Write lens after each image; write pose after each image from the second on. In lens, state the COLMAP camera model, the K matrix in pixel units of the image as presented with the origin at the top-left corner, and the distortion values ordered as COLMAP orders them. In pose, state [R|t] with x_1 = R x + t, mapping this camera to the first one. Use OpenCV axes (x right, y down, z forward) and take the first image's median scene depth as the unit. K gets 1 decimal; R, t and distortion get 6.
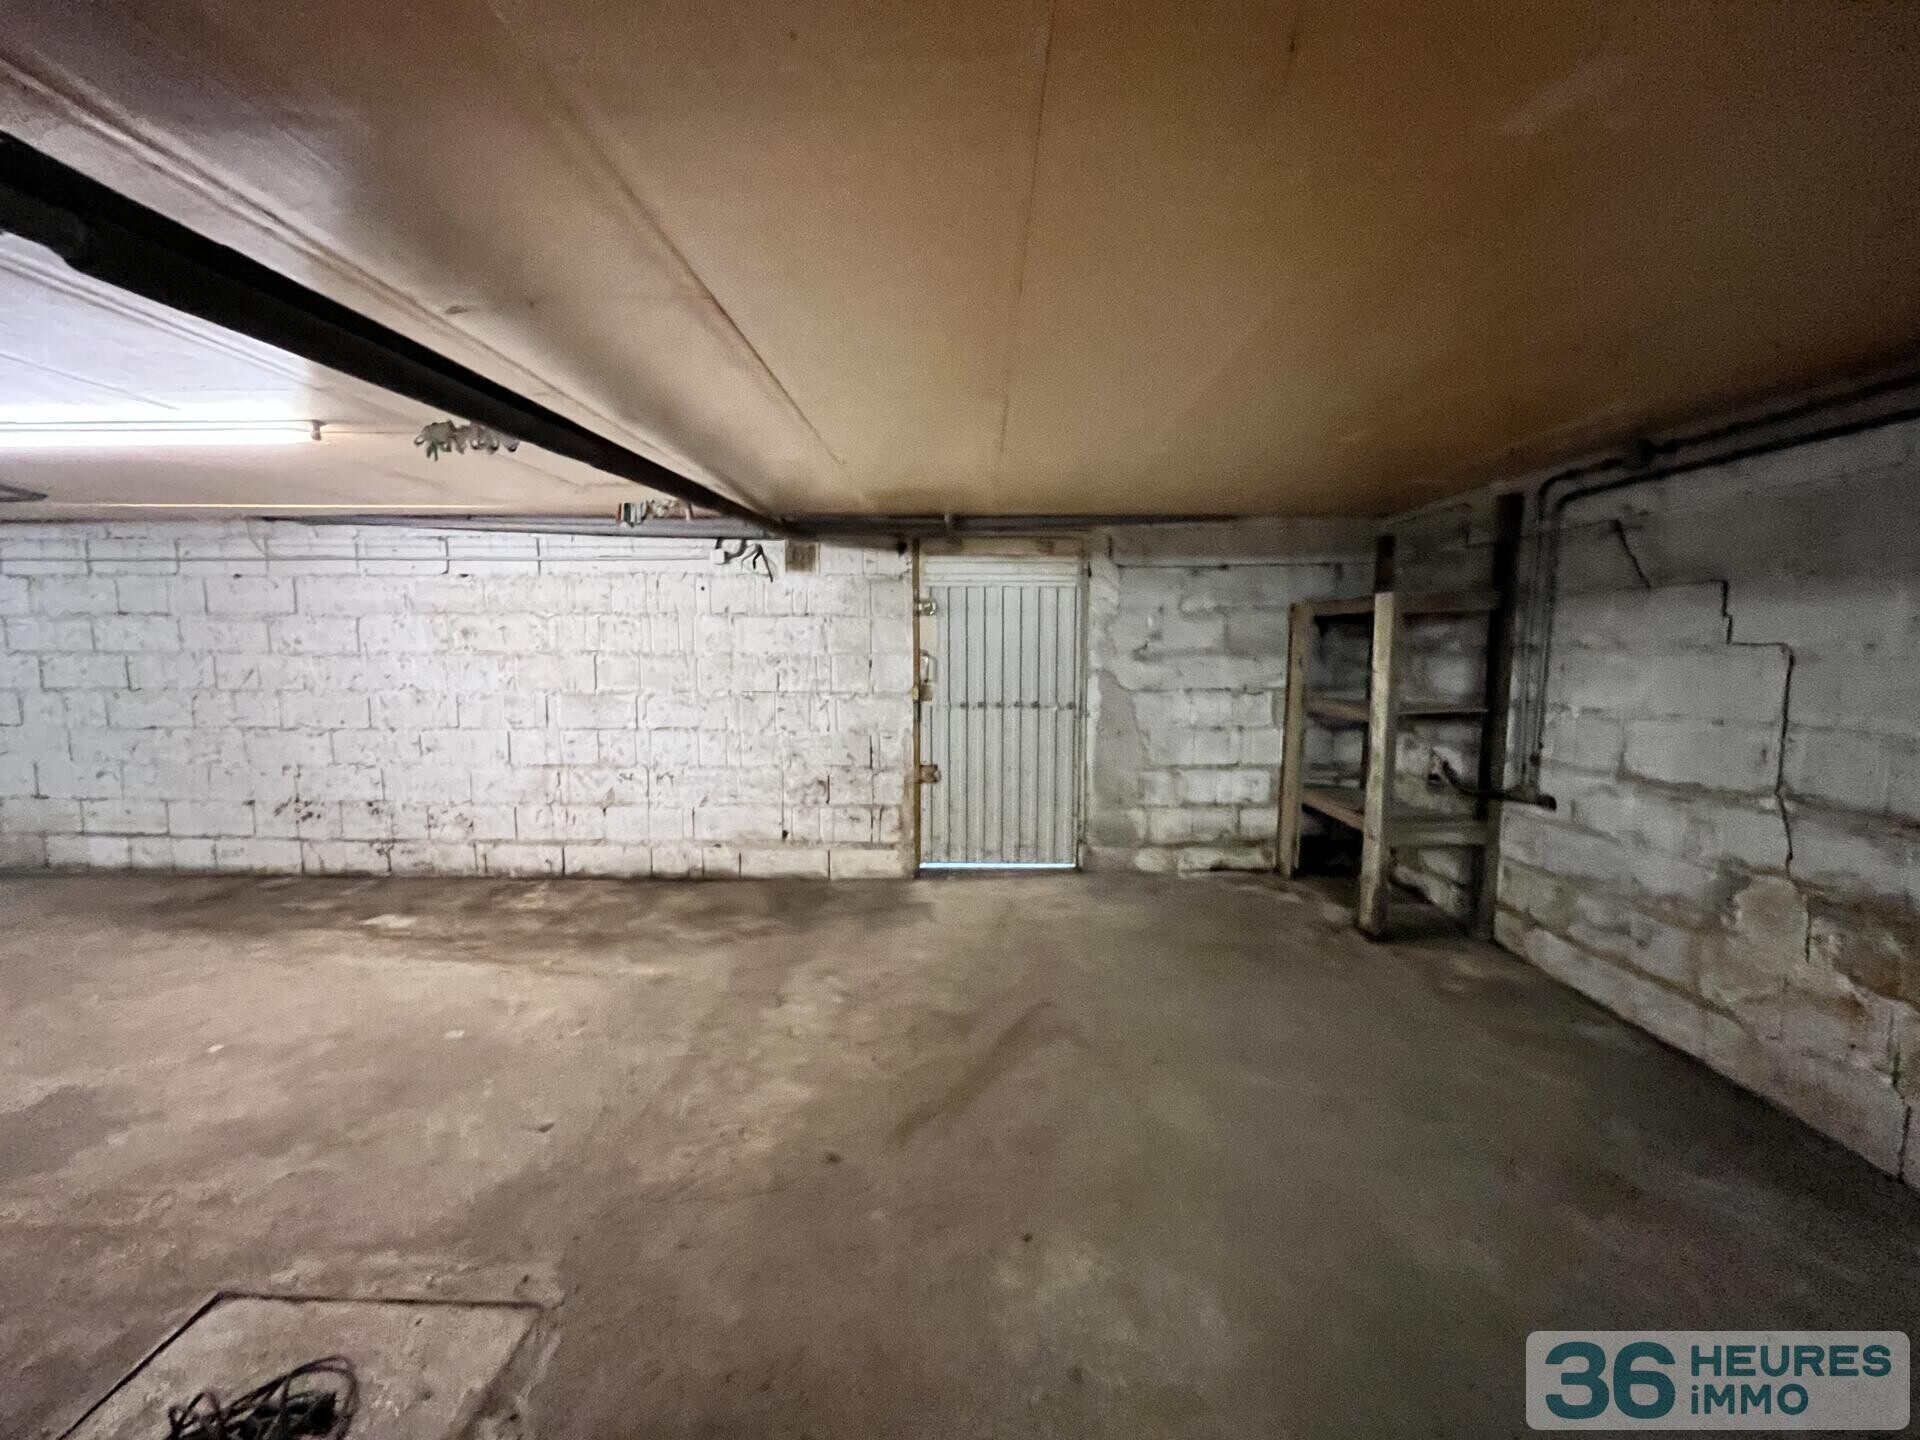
lens RADIAL K [[778.8, 0, 961.3], [0, 778.8, 733.5], [0, 0, 1]] dist [-0.001467, -0.000052]
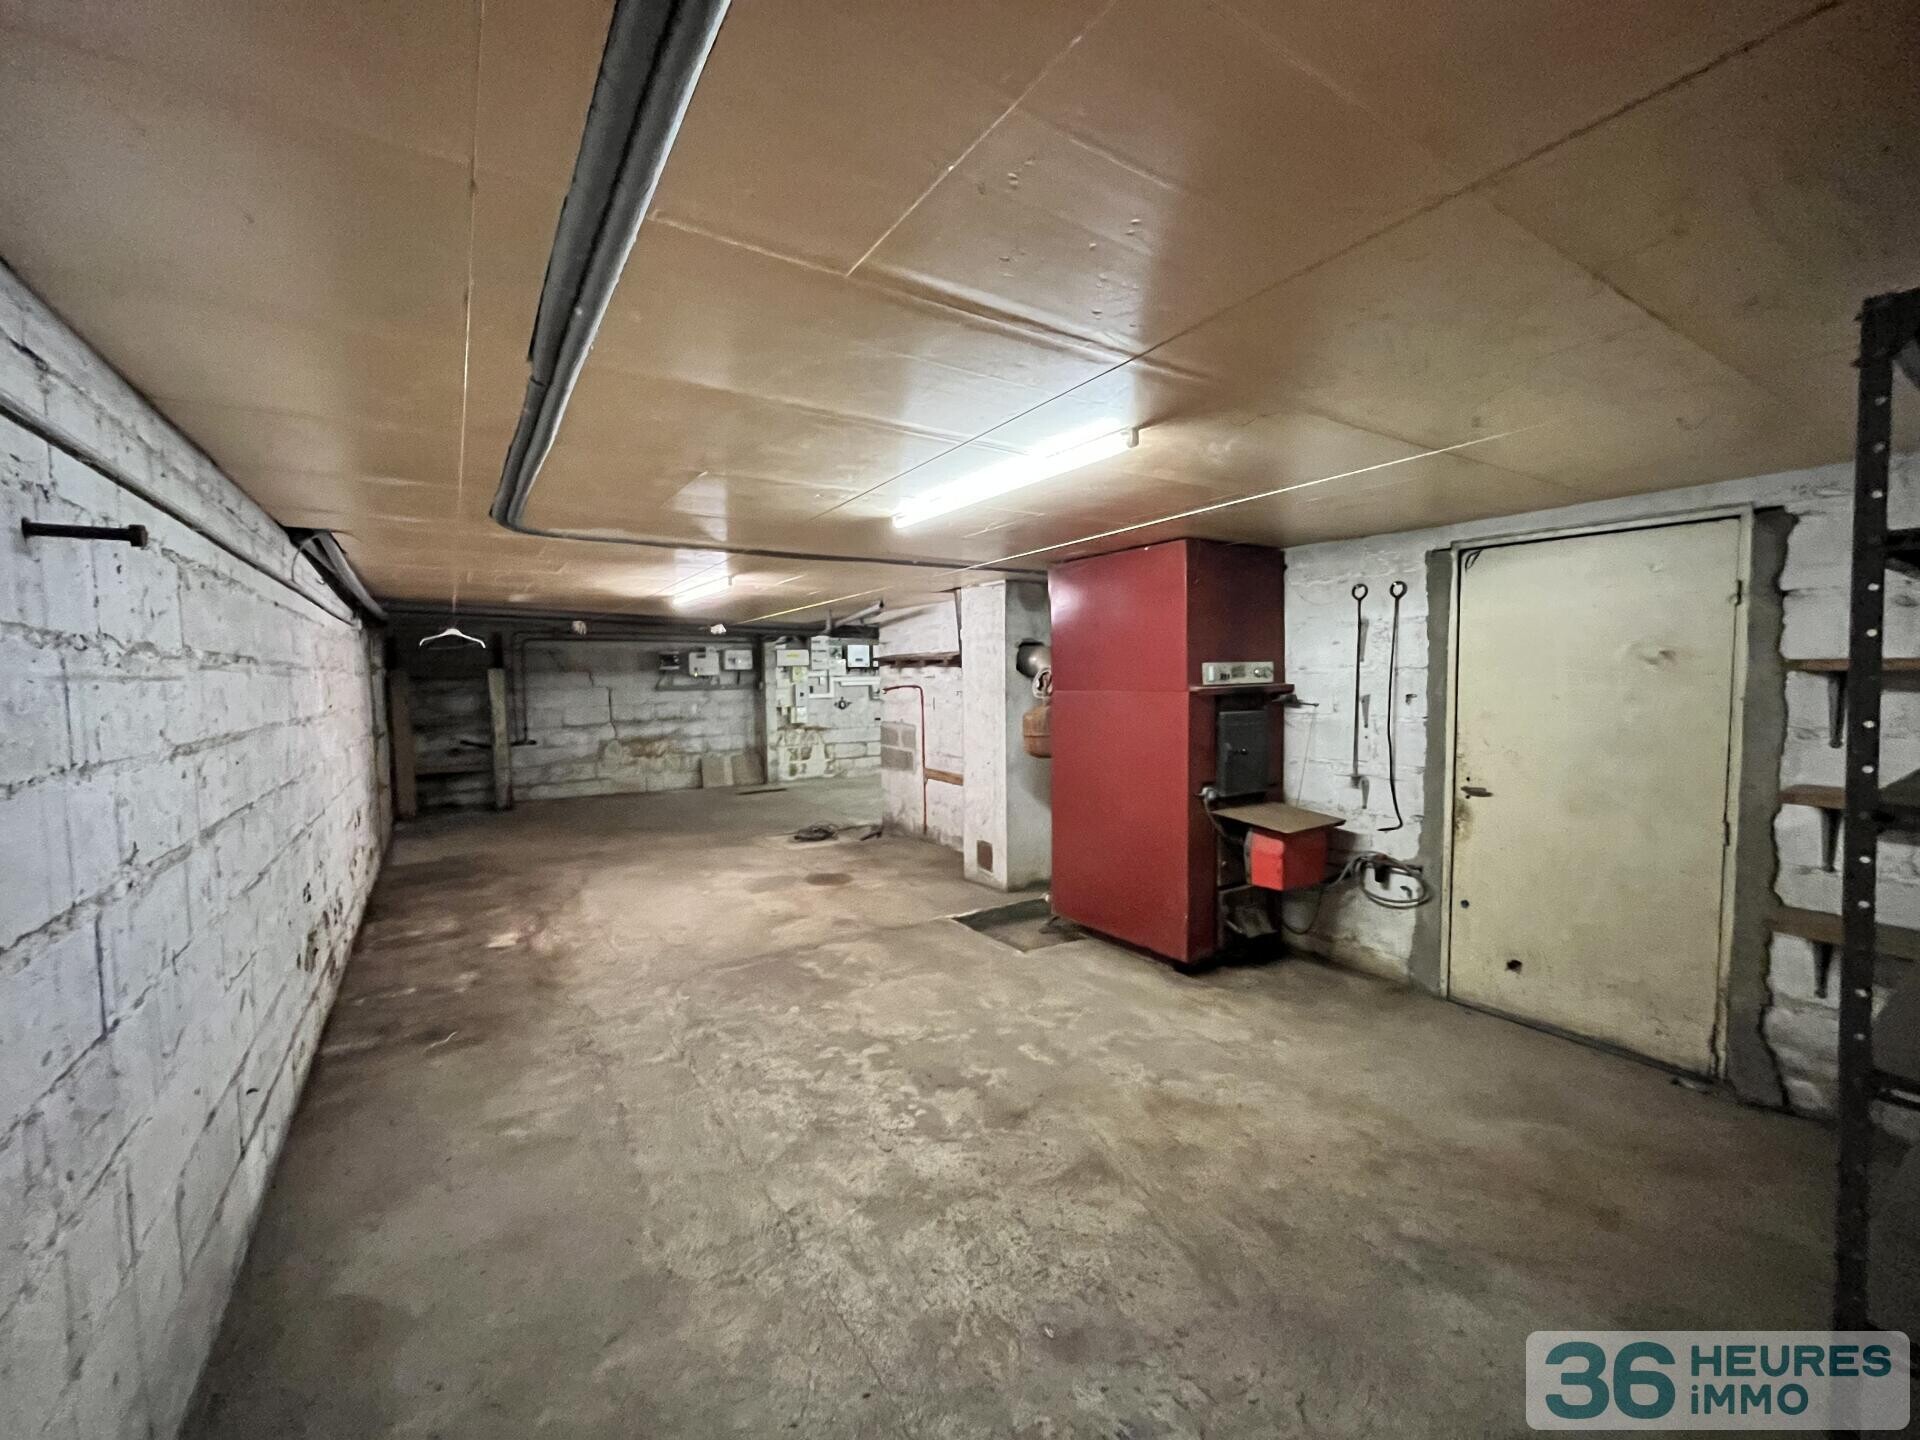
lens RADIAL K [[778.8, 0, 954.8], [0, 778.8, 714.1], [0, 0, 1]] dist [-0.001467, -0.000052]
pose [[-0.558105, -0.036770, 0.828955, -3.007279], [0.109729, 0.986974, 0.117655, -0.219180], [-0.822483, 0.156624, -0.546800, 1.517394]]
